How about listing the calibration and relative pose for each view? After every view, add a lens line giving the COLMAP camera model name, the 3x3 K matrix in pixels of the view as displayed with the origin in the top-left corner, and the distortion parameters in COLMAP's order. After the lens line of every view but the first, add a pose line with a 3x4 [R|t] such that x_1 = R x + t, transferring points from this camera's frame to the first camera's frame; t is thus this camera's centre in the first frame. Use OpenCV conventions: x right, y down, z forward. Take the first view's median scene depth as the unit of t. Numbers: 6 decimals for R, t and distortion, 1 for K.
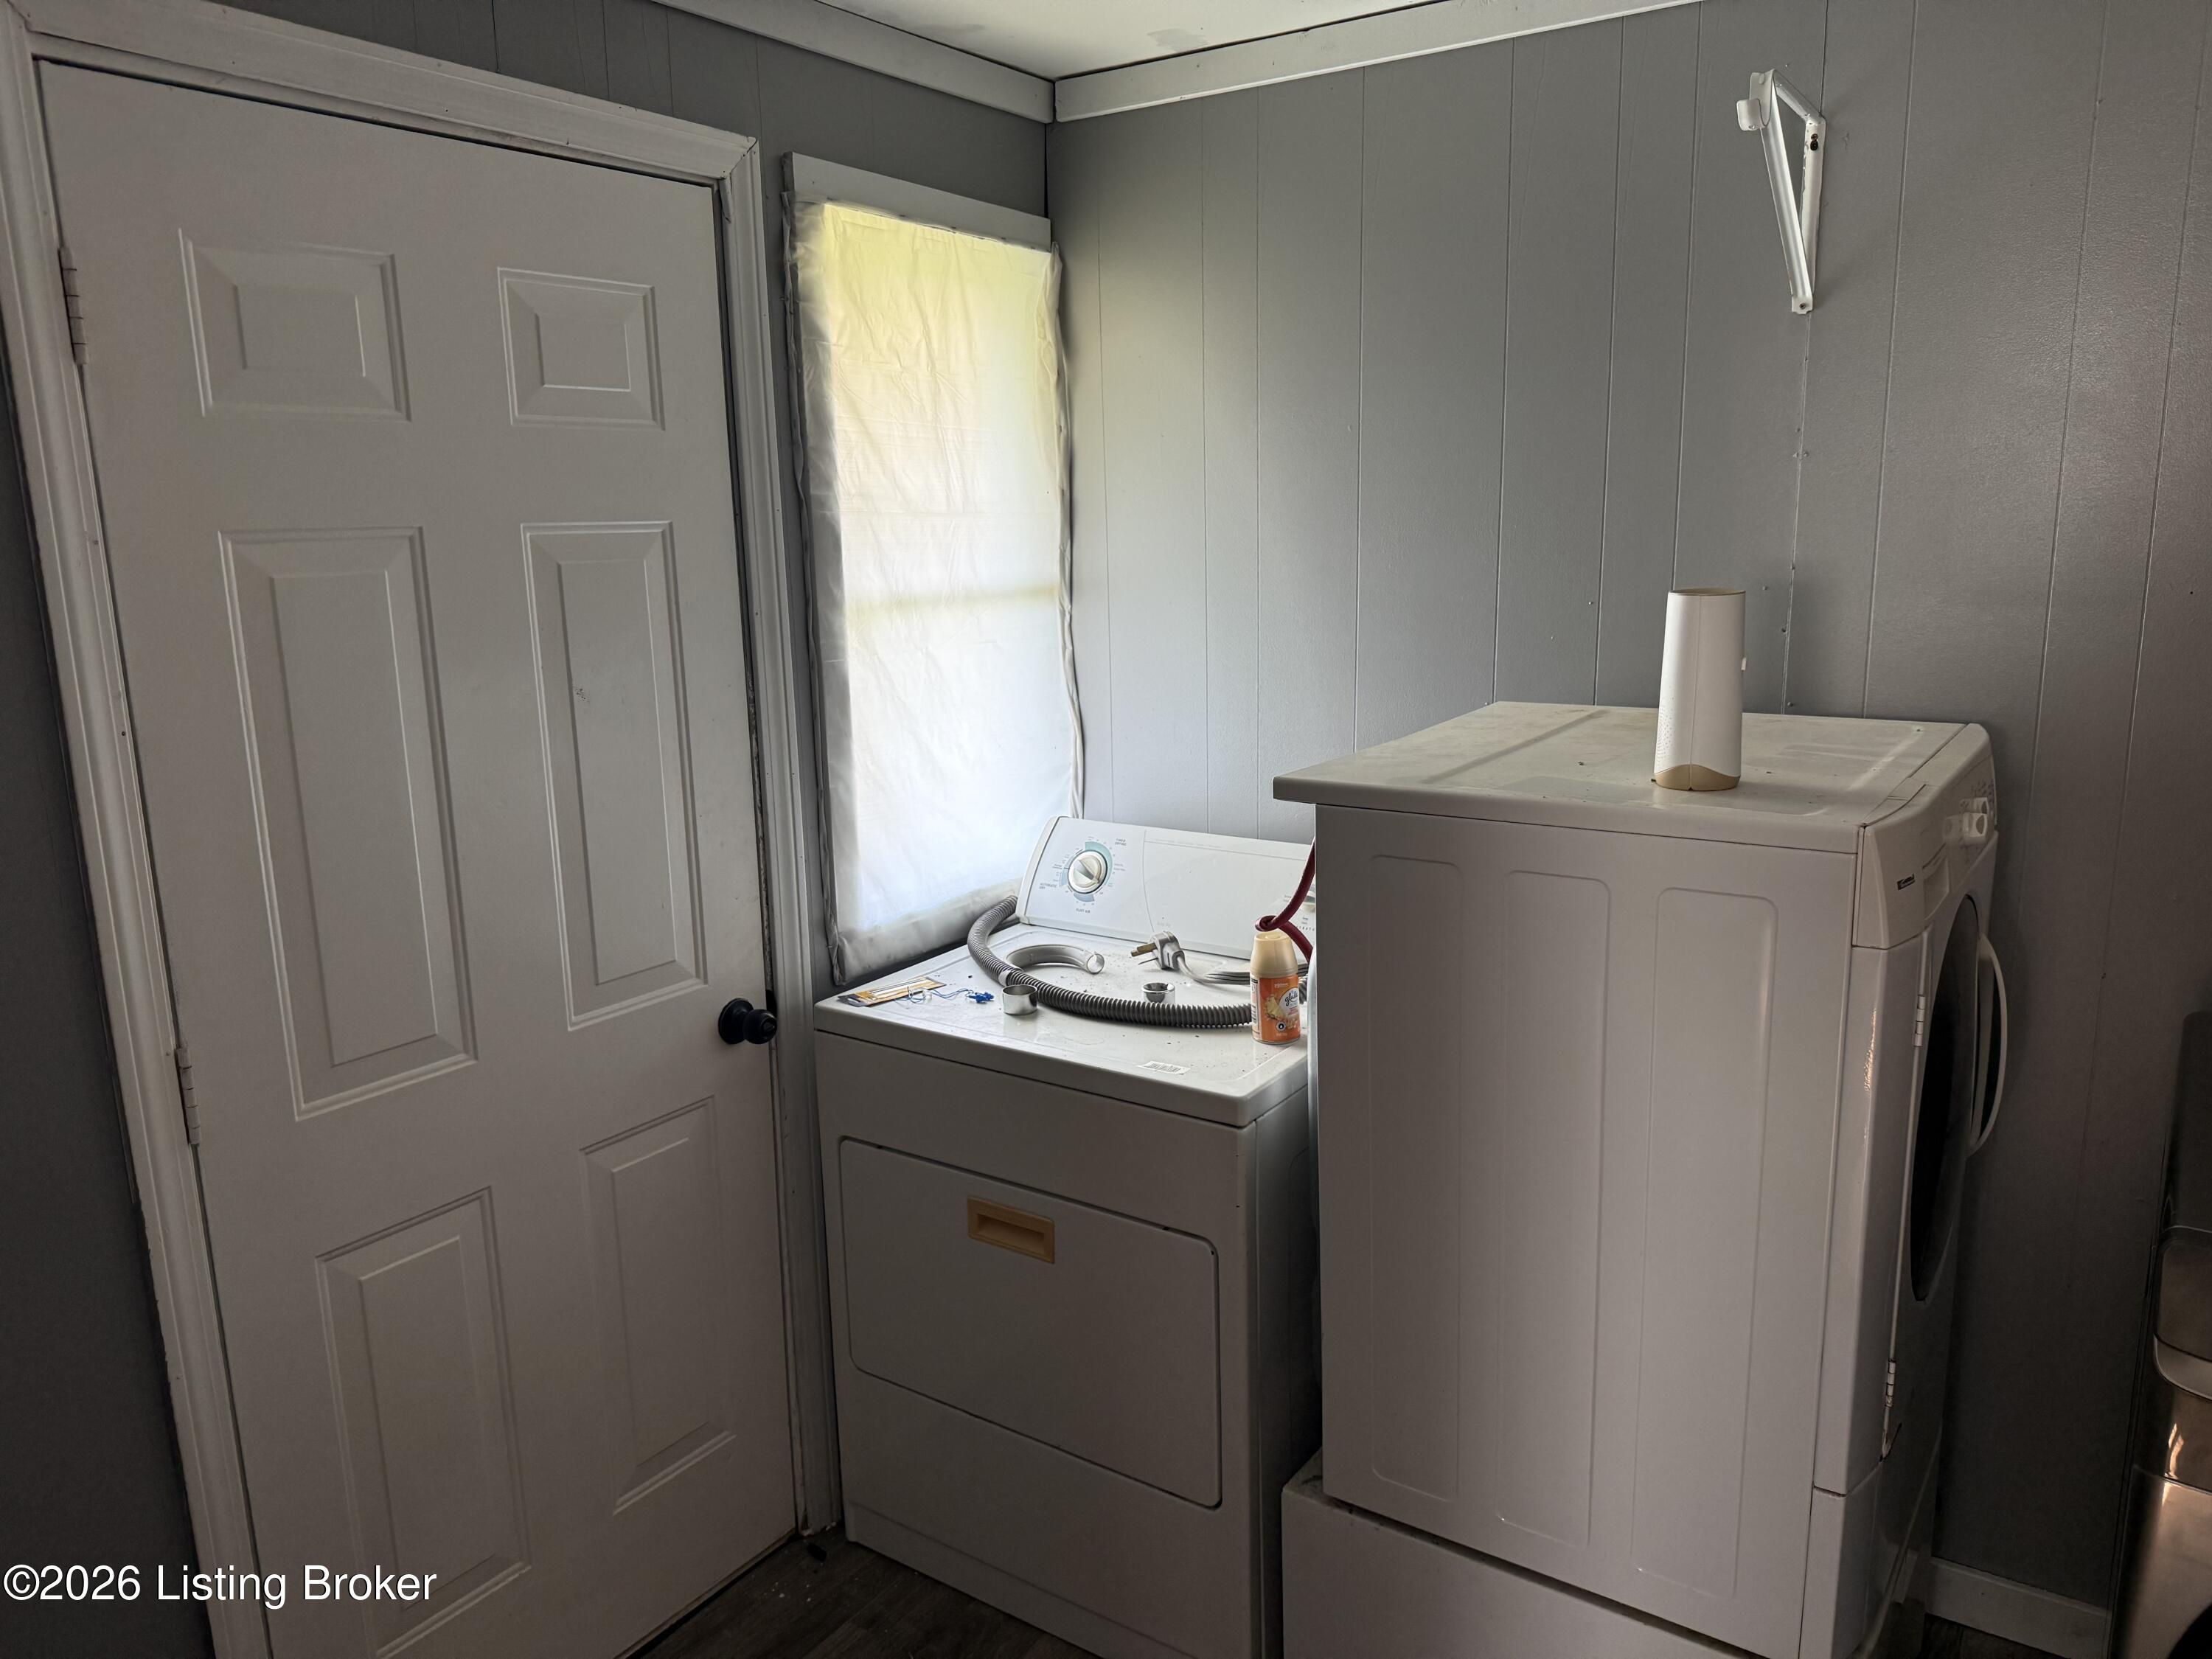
lens RADIAL K [[1562.0, 0, 1106.0], [0, 1562.0, 829.5], [0, 0, 1]] dist [0.002341, 0.001759]
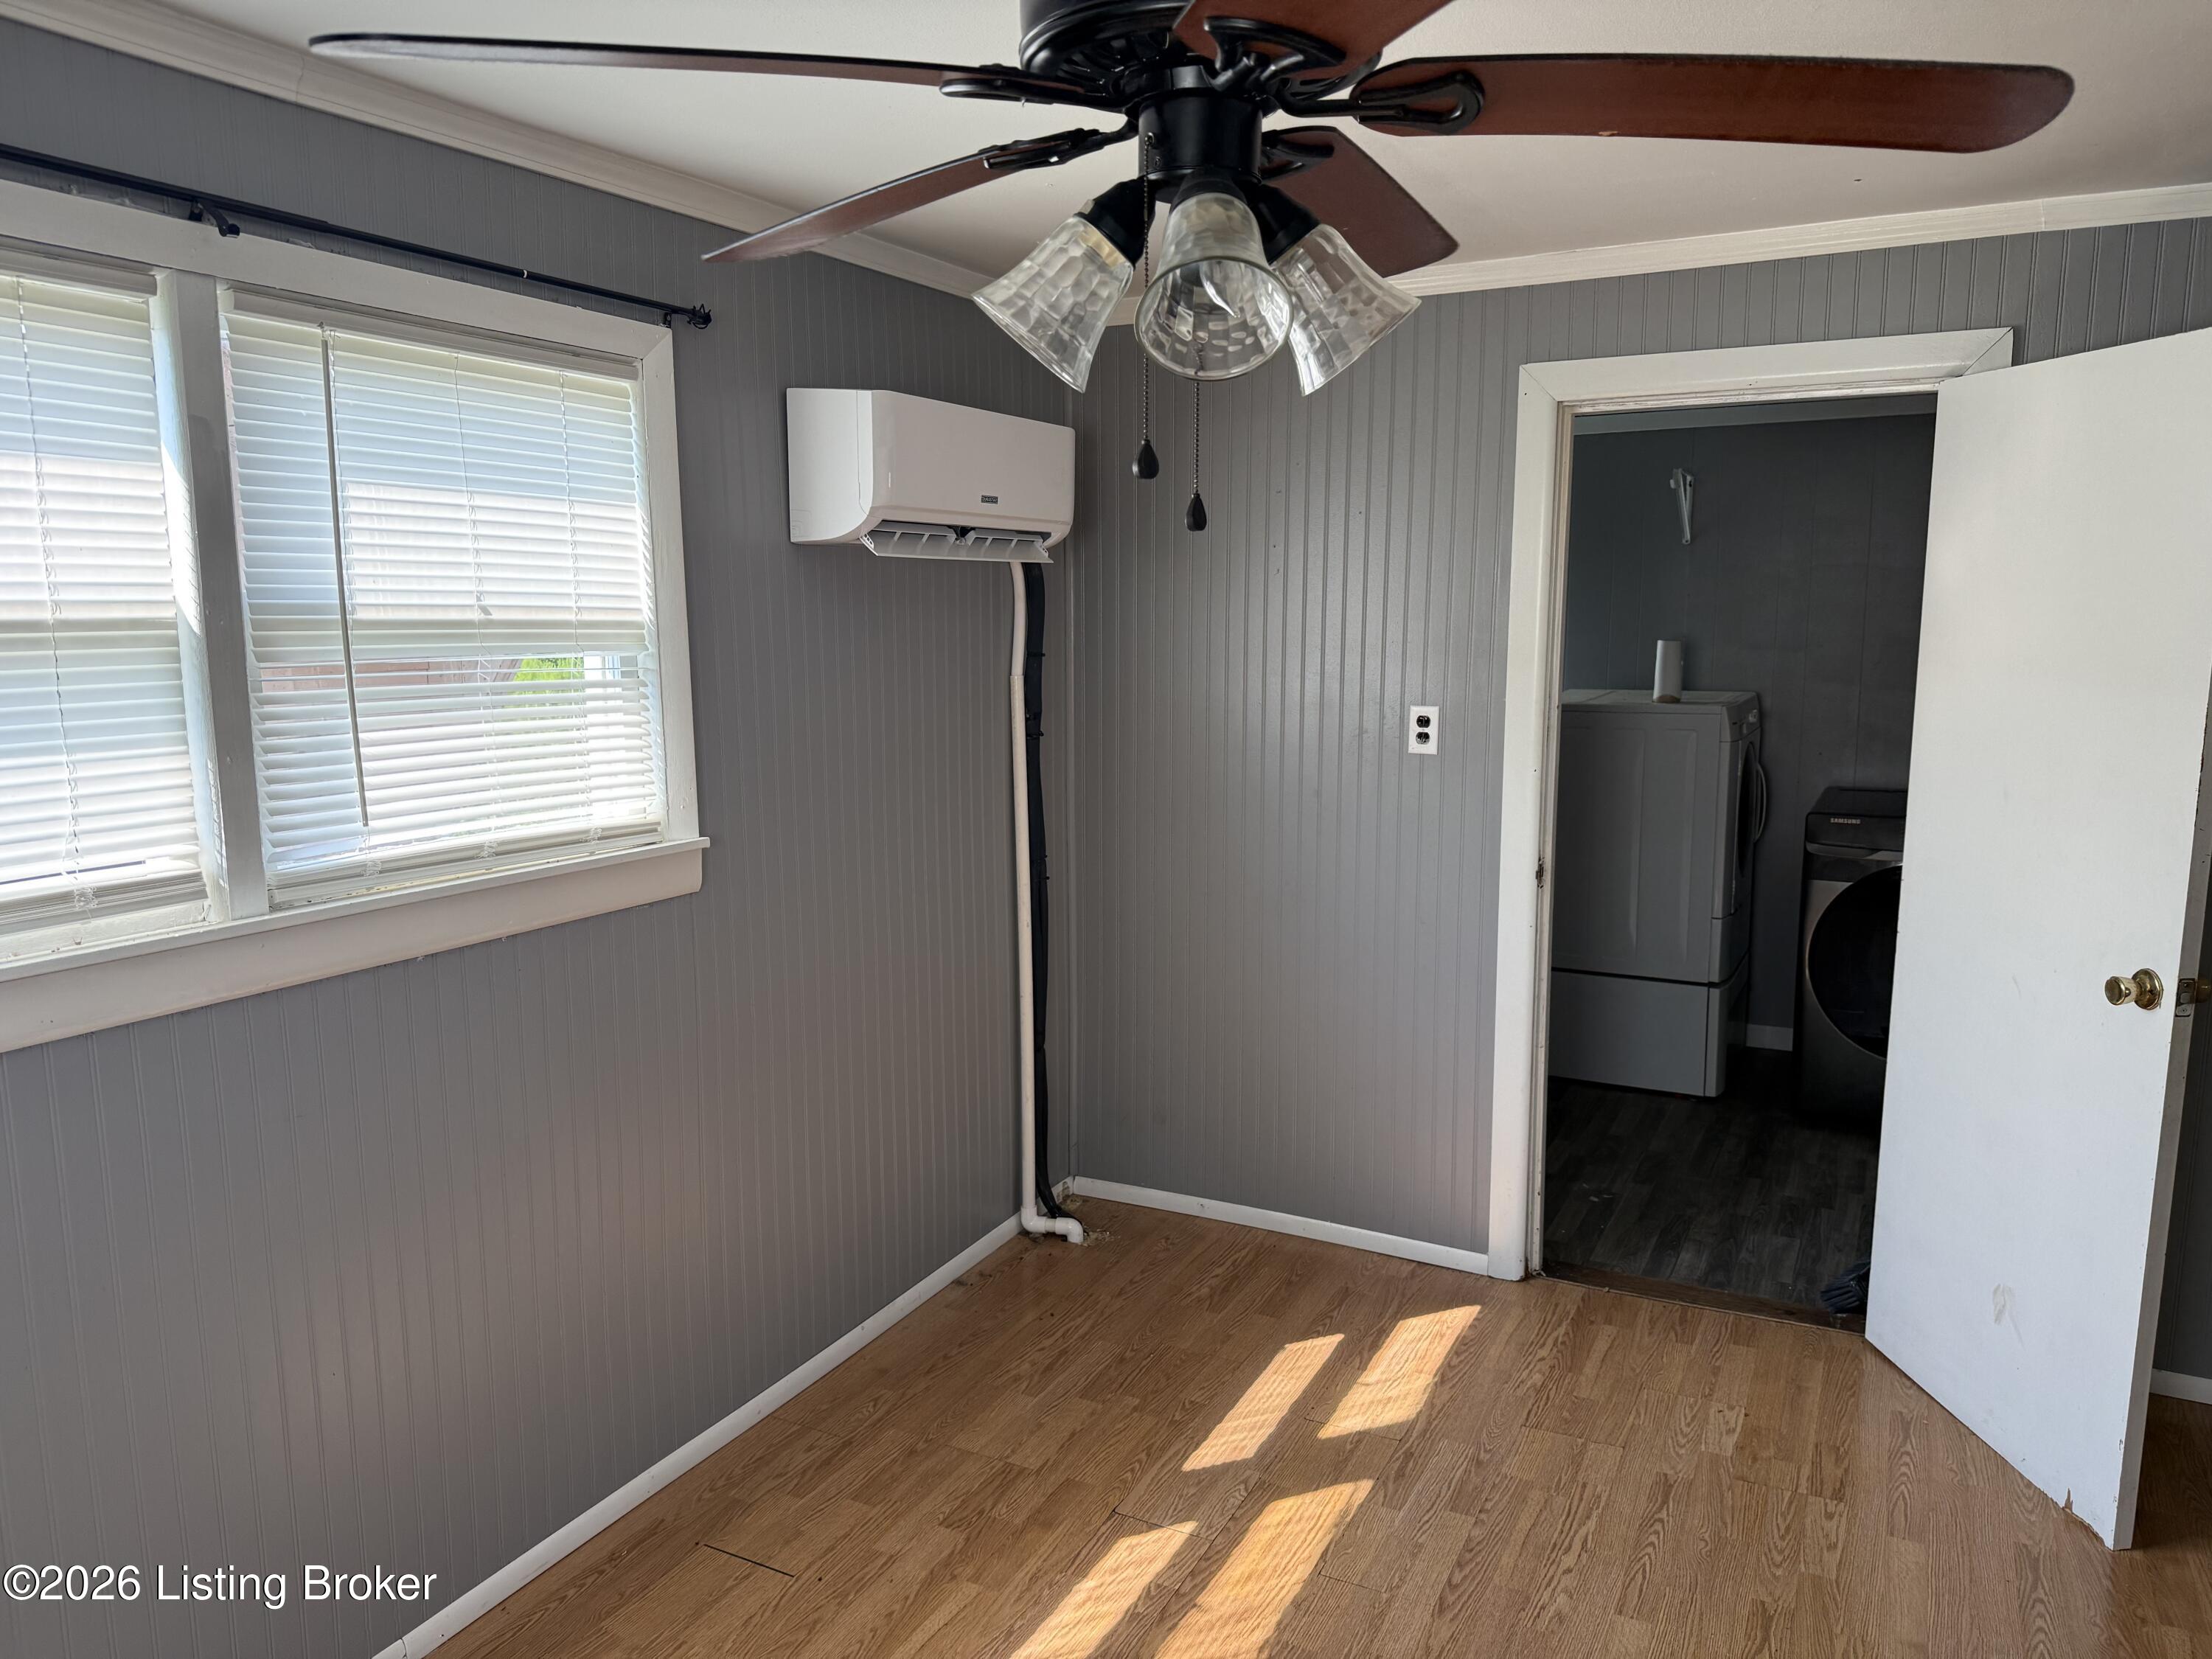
lens RADIAL K [[1547.0, 0, 1106.0], [0, 1547.0, 829.5], [0, 0, 1]] dist [0.054581, -0.036681]
pose [[0.992641, 0.000754, 0.121093, -1.098100], [0.006685, 0.998114, -0.061018, 0.403235], [-0.120911, 0.061379, 0.990764, -1.905617]]
